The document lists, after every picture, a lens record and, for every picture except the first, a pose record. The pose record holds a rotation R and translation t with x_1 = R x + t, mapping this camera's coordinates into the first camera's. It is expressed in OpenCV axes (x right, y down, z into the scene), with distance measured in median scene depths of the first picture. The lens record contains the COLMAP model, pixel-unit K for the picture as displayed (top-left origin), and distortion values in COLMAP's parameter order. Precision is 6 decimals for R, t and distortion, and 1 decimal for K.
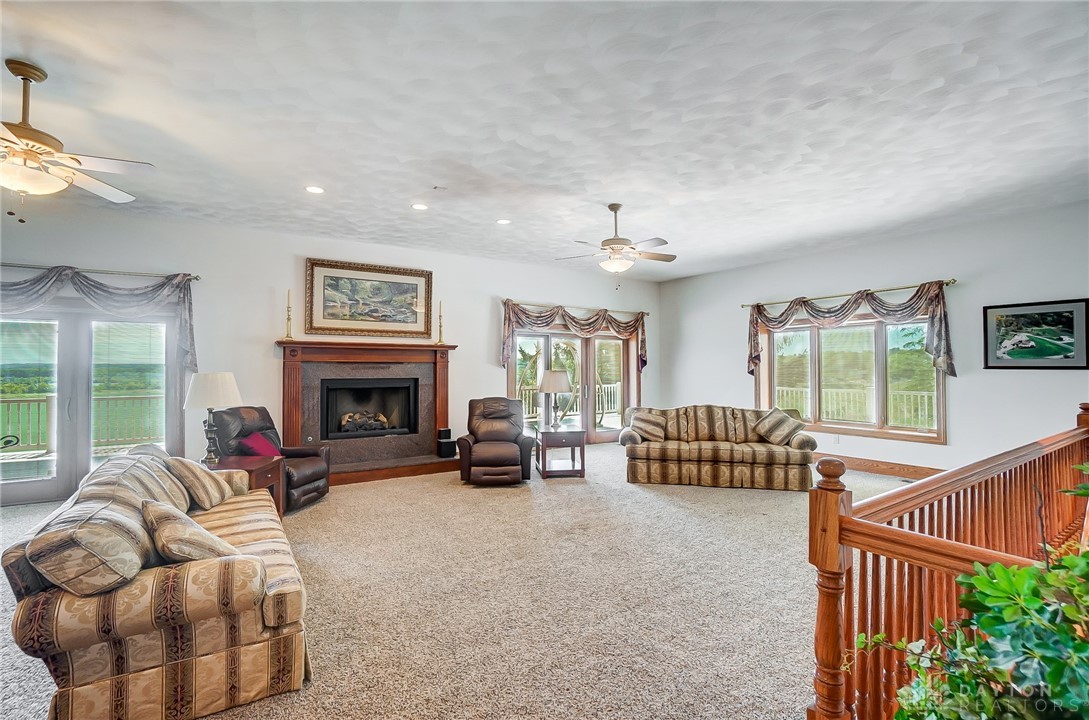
lens RADIAL K [[486.3, 0, 534.6], [0, 486.3, 357.5], [0, 0, 1]] dist [-0.055482, 0.019374]
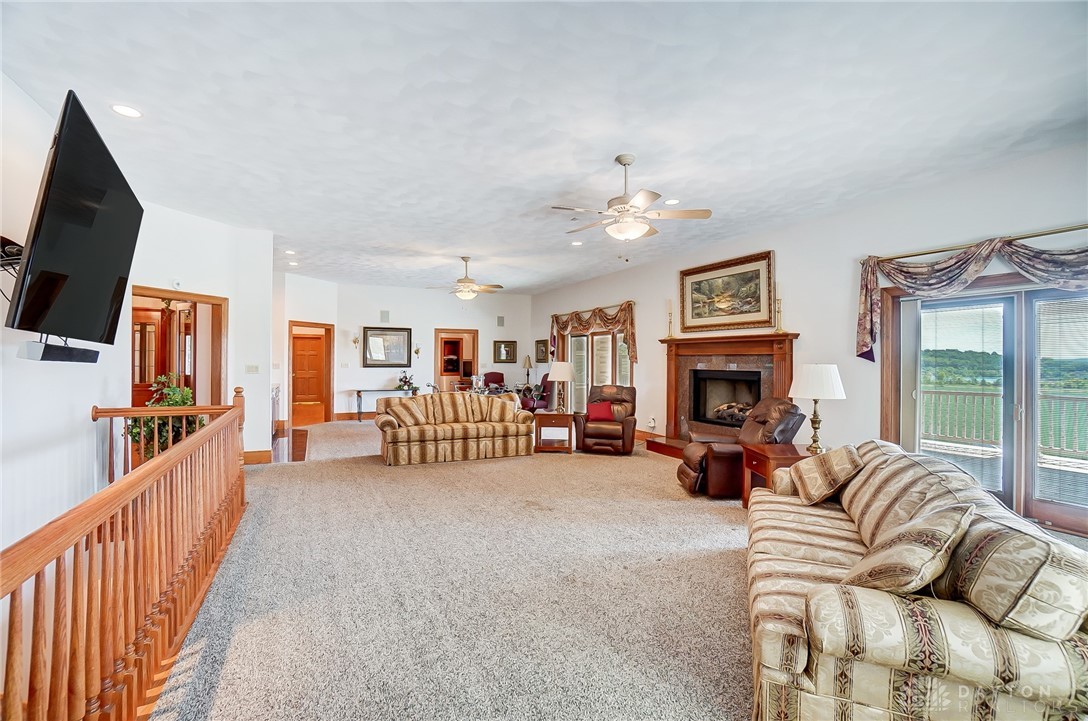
lens RADIAL K [[485.8, 0, 534.1], [0, 485.8, 358.0], [0, 0, 1]] dist [-0.055482, 0.019374]
pose [[-0.134282, -0.003383, -0.990937, 0.908230], [0.016556, 0.999847, -0.005657, 0.018906], [0.990805, -0.017165, -0.134206, 0.884548]]
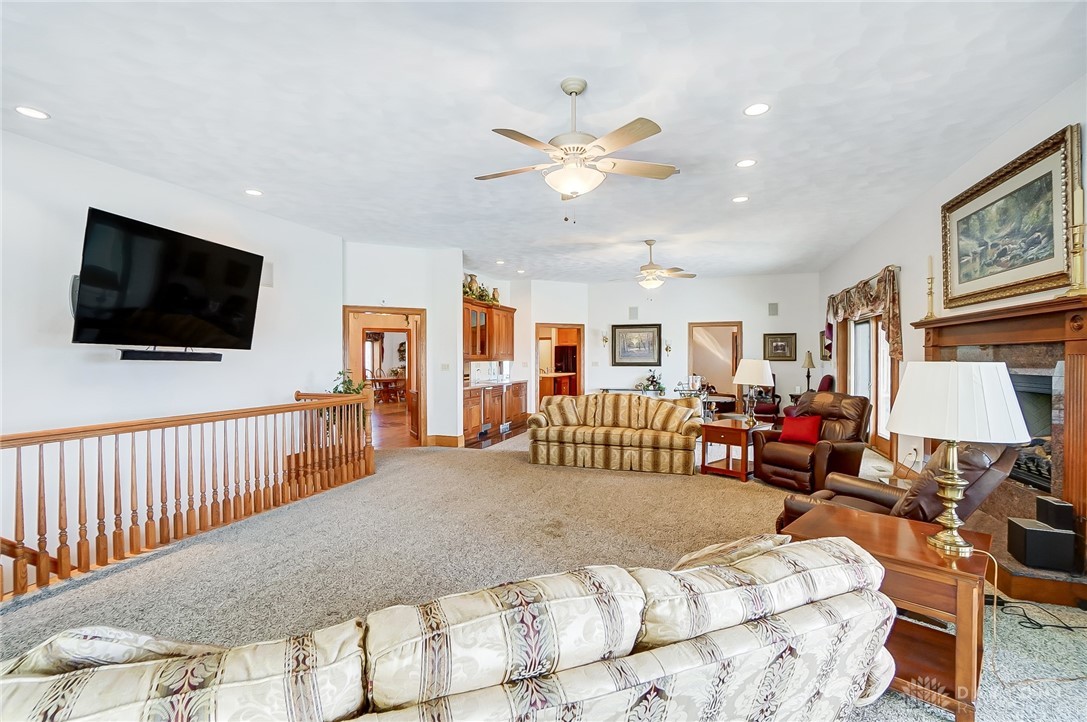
lens RADIAL K [[499.9, 0, 526.5], [0, 499.9, 364.3], [0, 0, 1]] dist [-0.065585, 0.021695]
pose [[-0.795539, 0.011054, -0.605802, 0.542455], [0.017199, 0.999843, -0.004342, 0.031518], [0.605659, -0.013873, -0.795604, 1.340177]]
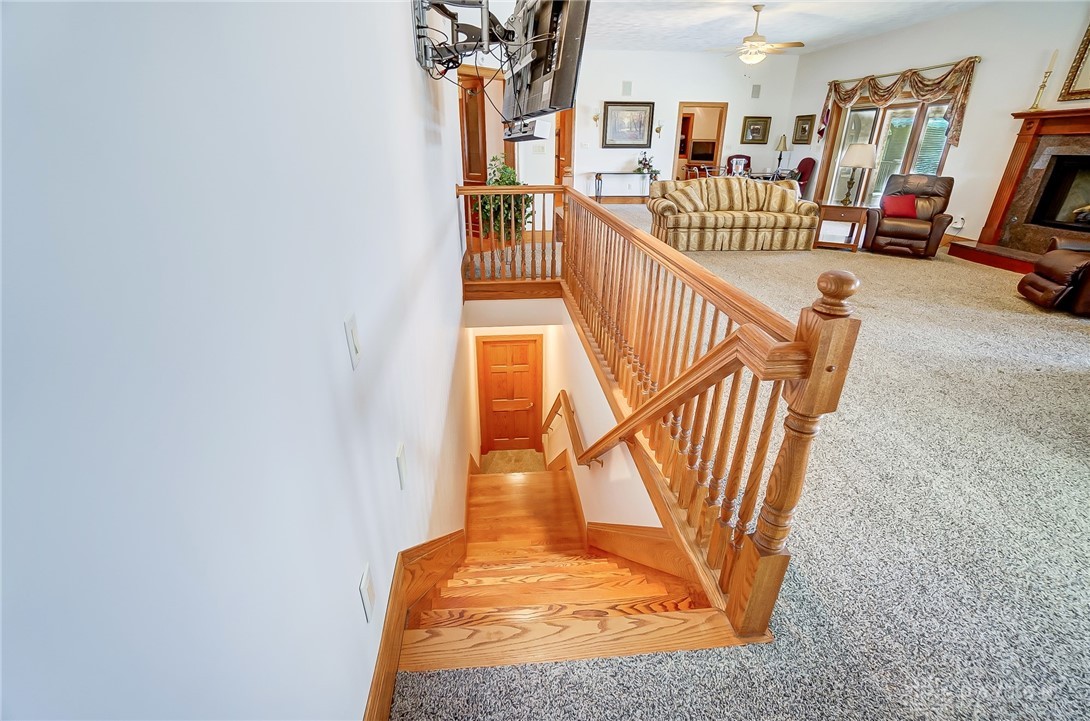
lens RADIAL K [[493.6, 0, 530.5], [0, 493.6, 362.8], [0, 0, 1]] dist [-0.061627, 0.022390]
pose [[-0.469214, 0.370981, -0.801381, 1.035041], [0.023553, 0.912414, 0.408590, 0.015835], [0.882771, 0.172841, -0.436855, 0.655231]]
